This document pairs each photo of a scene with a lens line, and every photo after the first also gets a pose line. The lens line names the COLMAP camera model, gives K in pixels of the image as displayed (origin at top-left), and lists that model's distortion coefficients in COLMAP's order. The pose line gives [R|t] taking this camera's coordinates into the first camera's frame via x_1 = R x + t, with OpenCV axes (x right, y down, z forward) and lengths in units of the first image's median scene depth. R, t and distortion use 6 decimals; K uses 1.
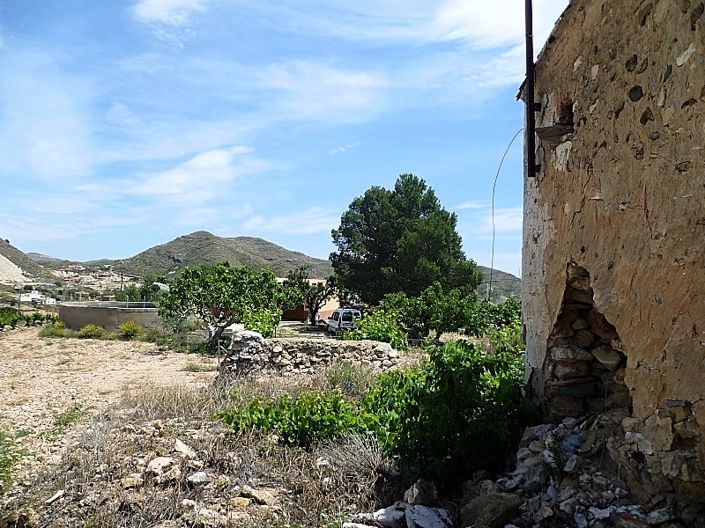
lens RADIAL K [[582.3, 0, 344.1], [0, 582.3, 263.1], [0, 0, 1]] dist [-0.080657, 0.001566]
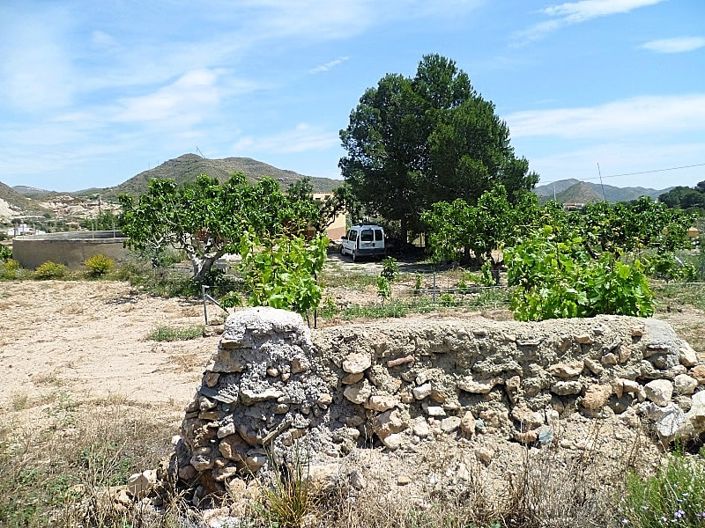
lens RADIAL K [[580.4, 0, 353.8], [0, 580.4, 265.5], [0, 0, 1]] dist [-0.088041, 0.019428]
pose [[0.998556, -0.048179, 0.023781, -0.041652], [0.044157, 0.988055, 0.147643, 0.016159], [-0.030610, -0.146379, 0.988755, 0.235921]]
